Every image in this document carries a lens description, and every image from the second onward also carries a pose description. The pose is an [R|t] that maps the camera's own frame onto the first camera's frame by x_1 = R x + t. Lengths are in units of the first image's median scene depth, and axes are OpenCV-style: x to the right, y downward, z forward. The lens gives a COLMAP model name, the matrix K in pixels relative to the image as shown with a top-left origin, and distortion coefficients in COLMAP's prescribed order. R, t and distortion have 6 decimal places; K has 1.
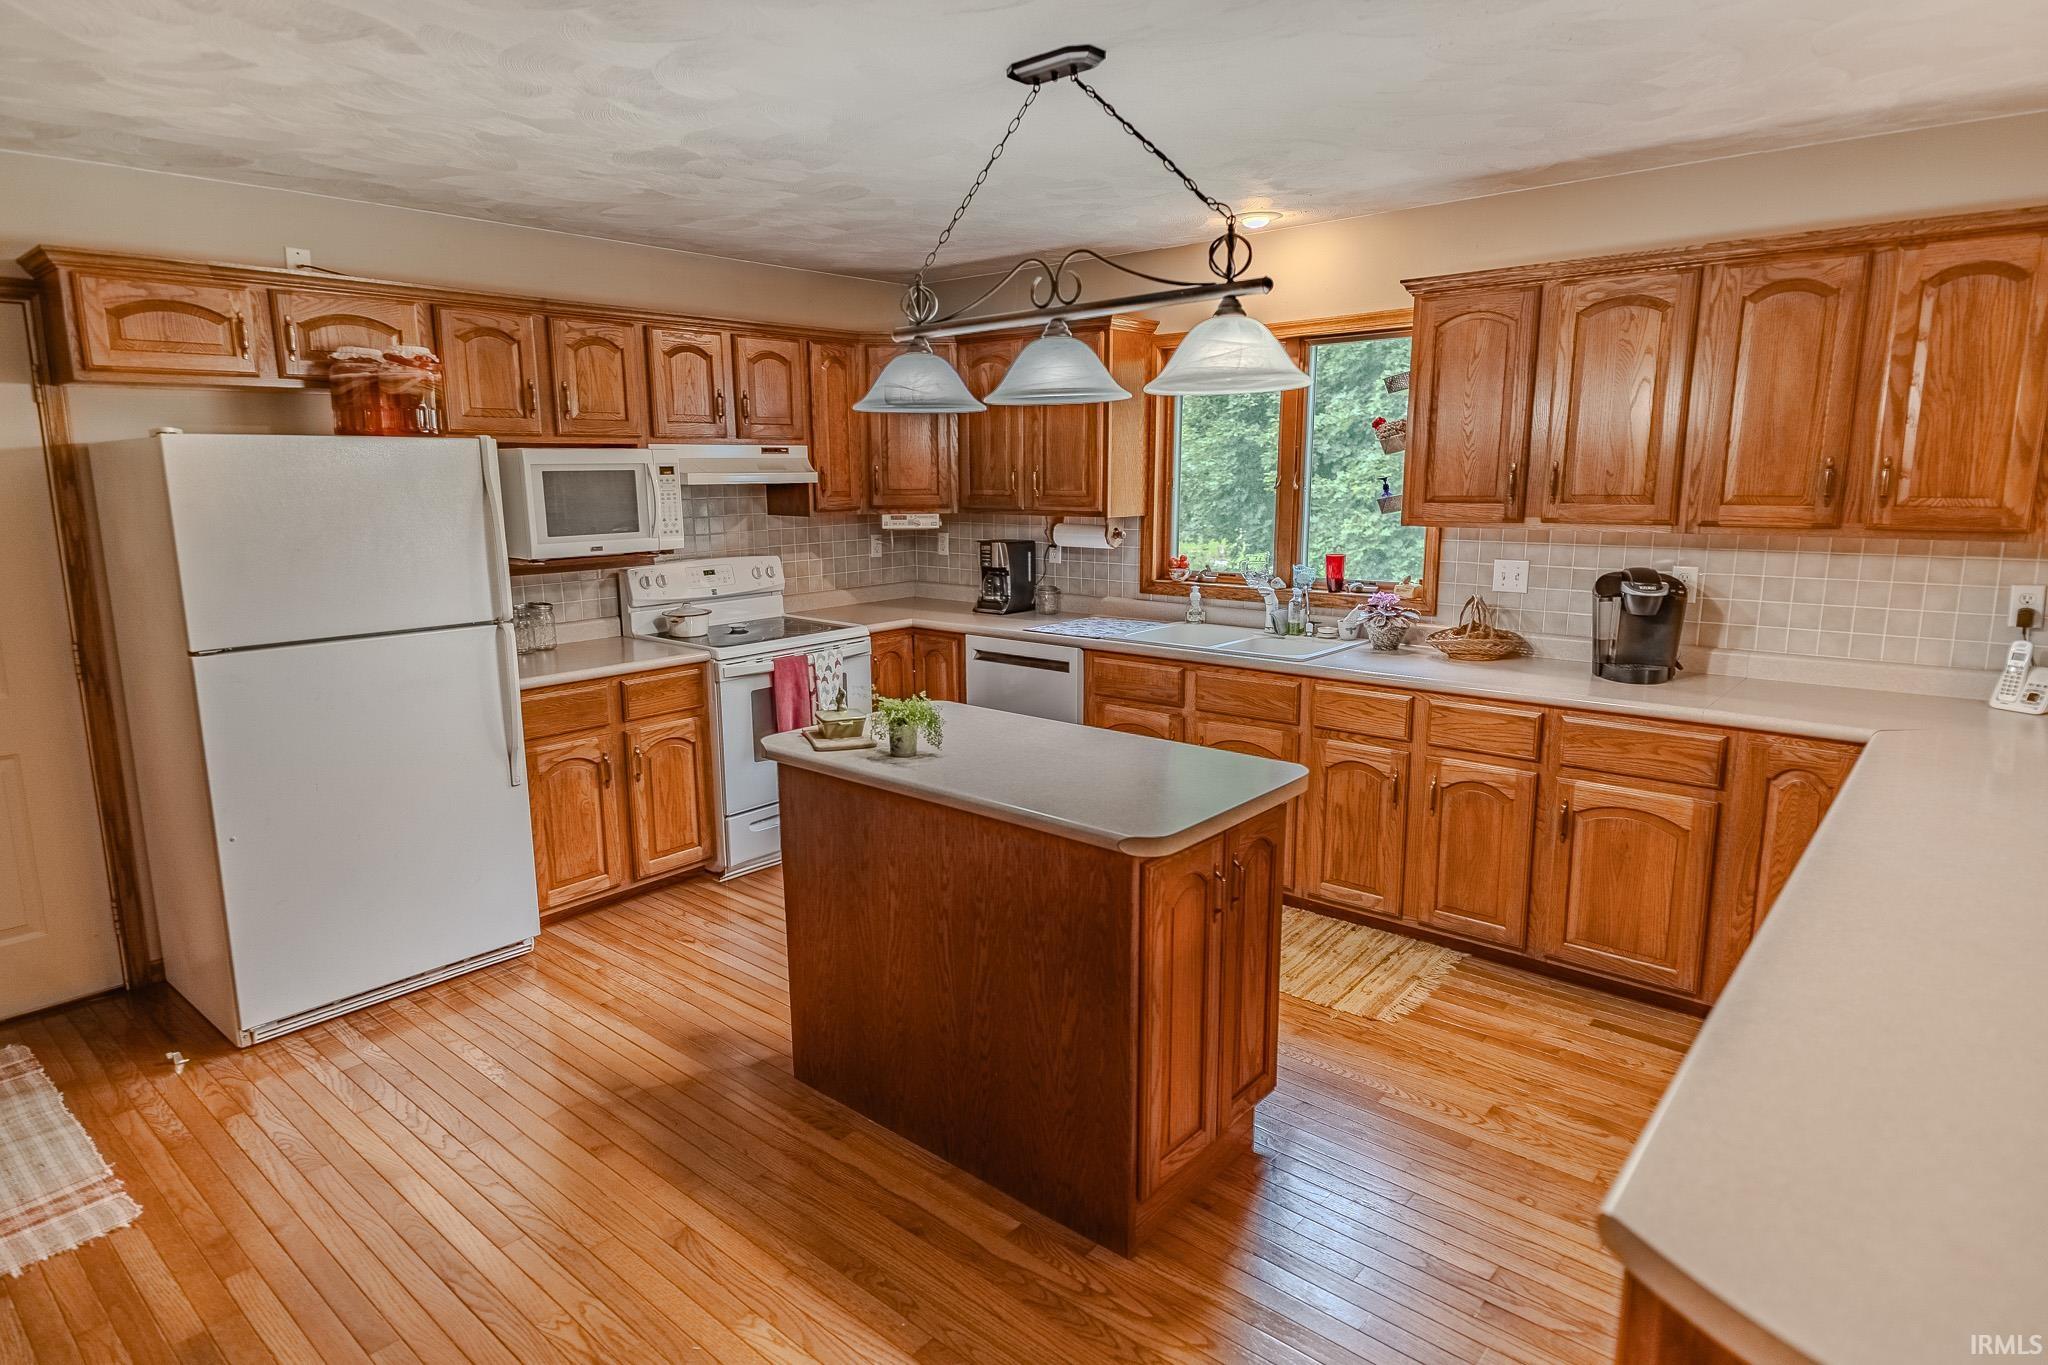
lens RADIAL K [[1155.1, 0, 1014.7], [0, 1155.1, 681.1], [0, 0, 1]] dist [0.032633, -0.003356]
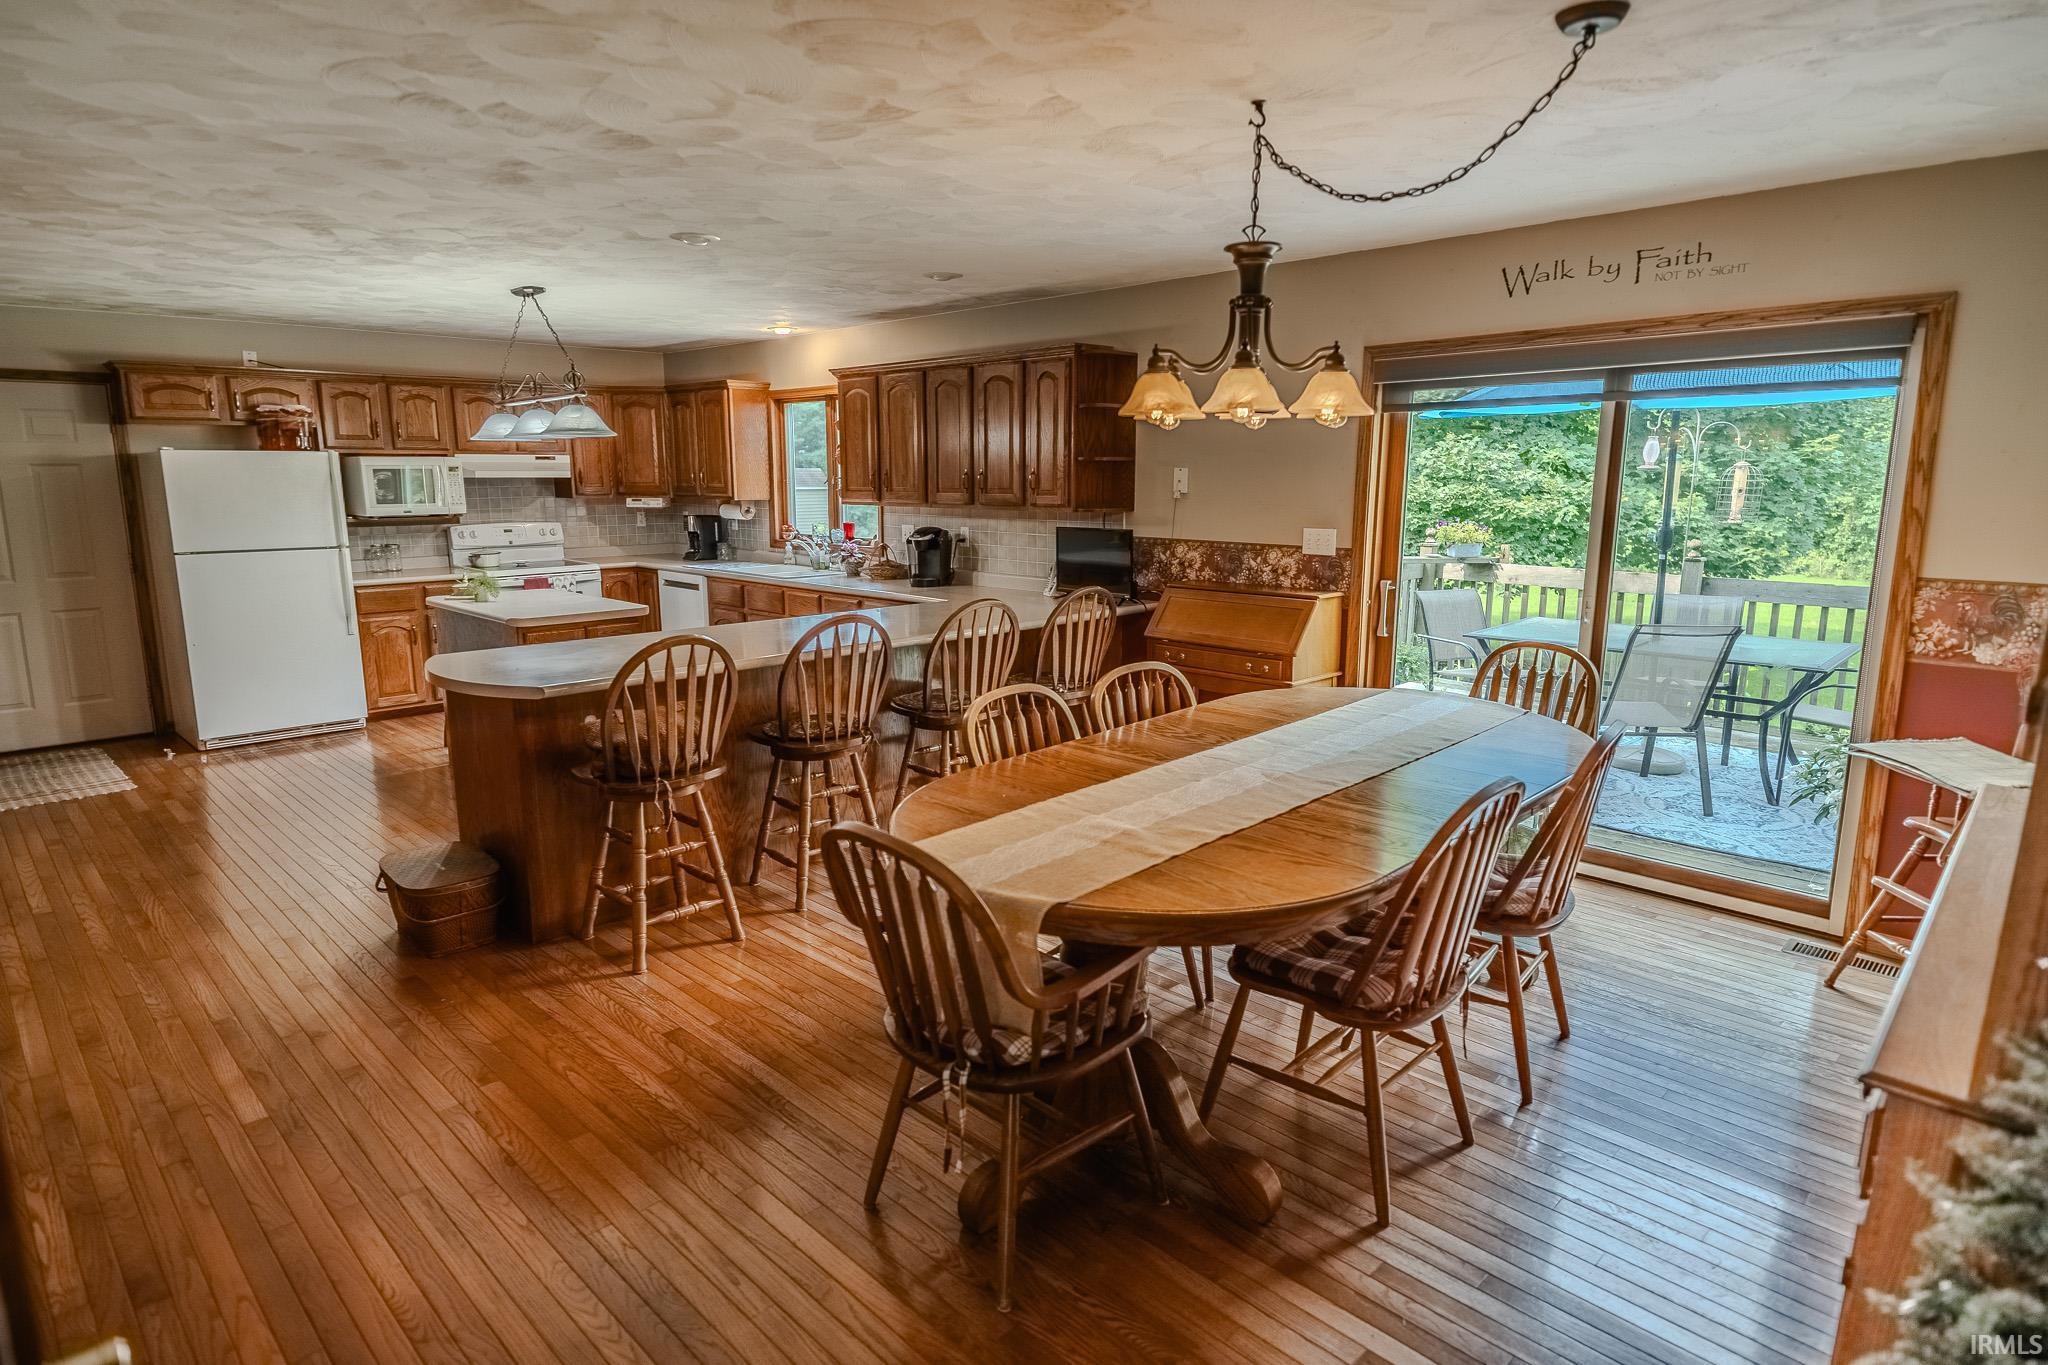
lens RADIAL K [[1155.1, 0, 1034.2], [0, 1155.1, 681.3], [0, 0, 1]] dist [0.032633, -0.003356]
pose [[0.996884, 0.019825, -0.076355, 0.774085], [-0.020081, 0.999795, -0.002589, 0.138827], [0.076288, 0.004114, 0.997077, -0.760596]]
